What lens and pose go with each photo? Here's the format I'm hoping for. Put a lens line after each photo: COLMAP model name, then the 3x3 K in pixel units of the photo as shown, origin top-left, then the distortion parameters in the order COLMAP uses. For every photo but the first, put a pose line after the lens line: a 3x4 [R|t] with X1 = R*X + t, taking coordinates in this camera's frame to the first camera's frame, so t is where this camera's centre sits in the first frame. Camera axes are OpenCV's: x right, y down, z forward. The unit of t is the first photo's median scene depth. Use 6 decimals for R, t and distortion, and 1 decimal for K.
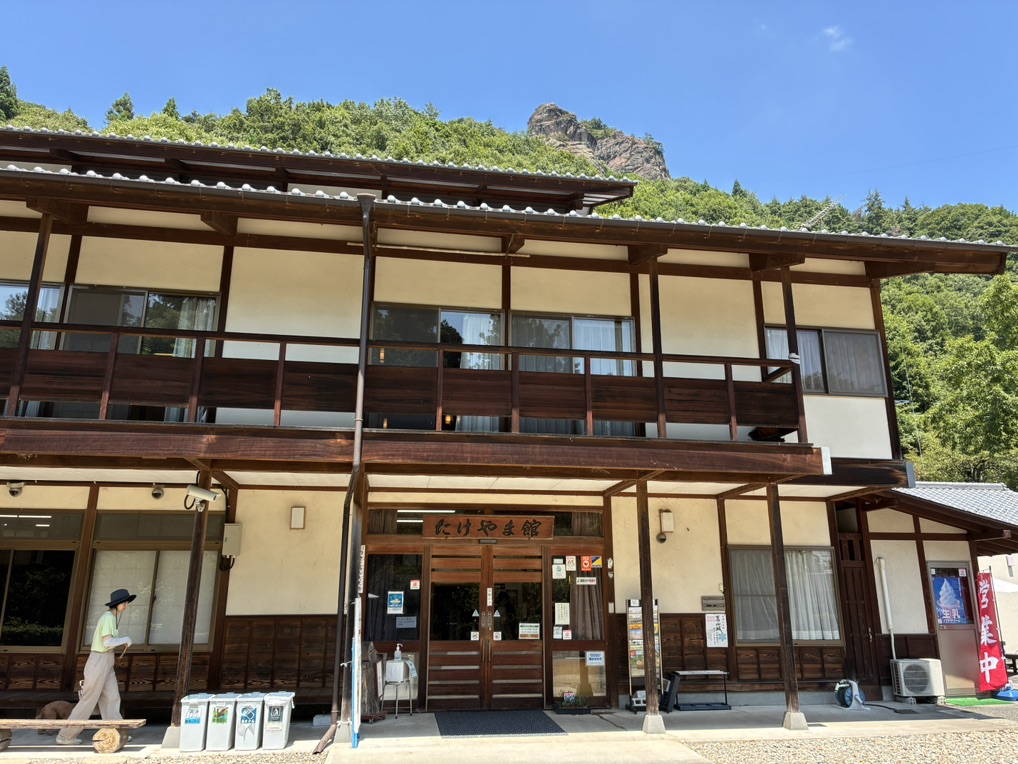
lens RADIAL K [[774.5, 0, 510.1], [0, 774.5, 371.1], [0, 0, 1]] dist [0.076960, -0.134196]
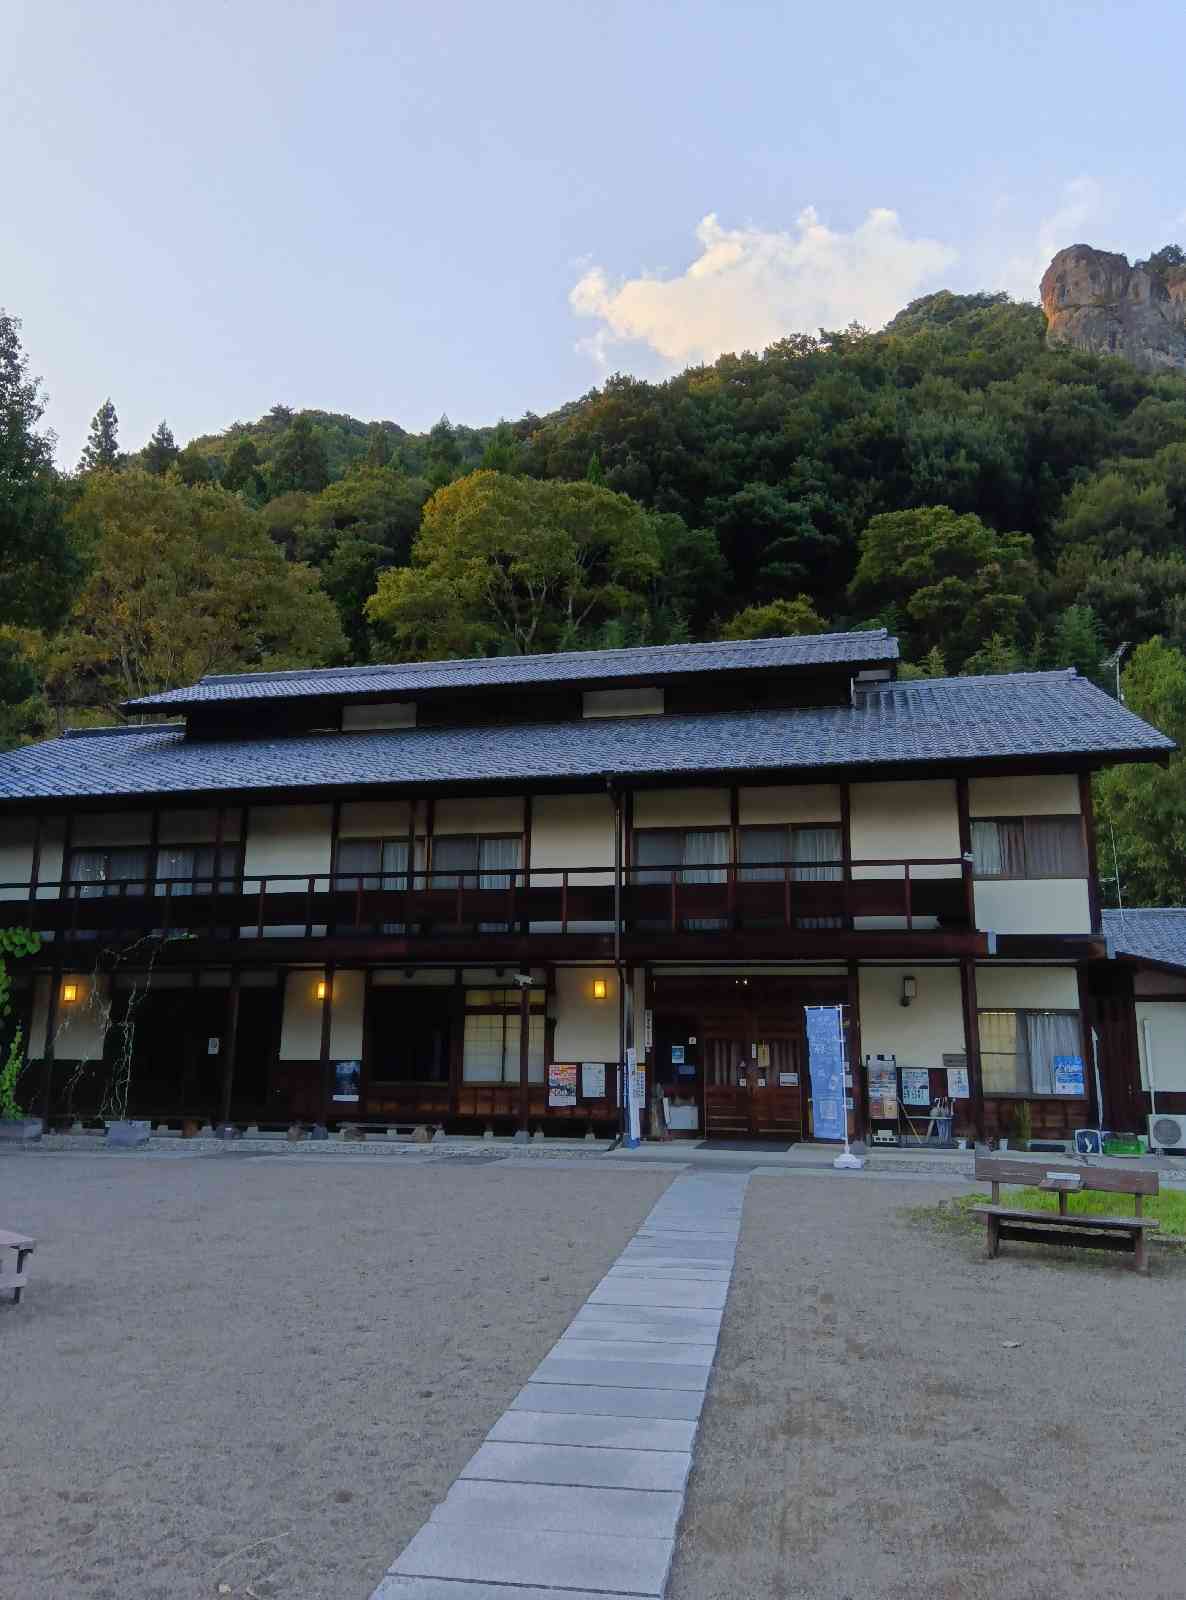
lens RADIAL K [[1221.2, 0, 598.0], [0, 1221.2, 792.8], [0, 0, 1]] dist [0.111222, -0.155301]
pose [[0.931608, -0.067992, -0.357048, 0.459801], [0.092125, 0.994440, 0.051001, -0.234007], [0.351595, -0.080406, 0.932693, -0.852136]]
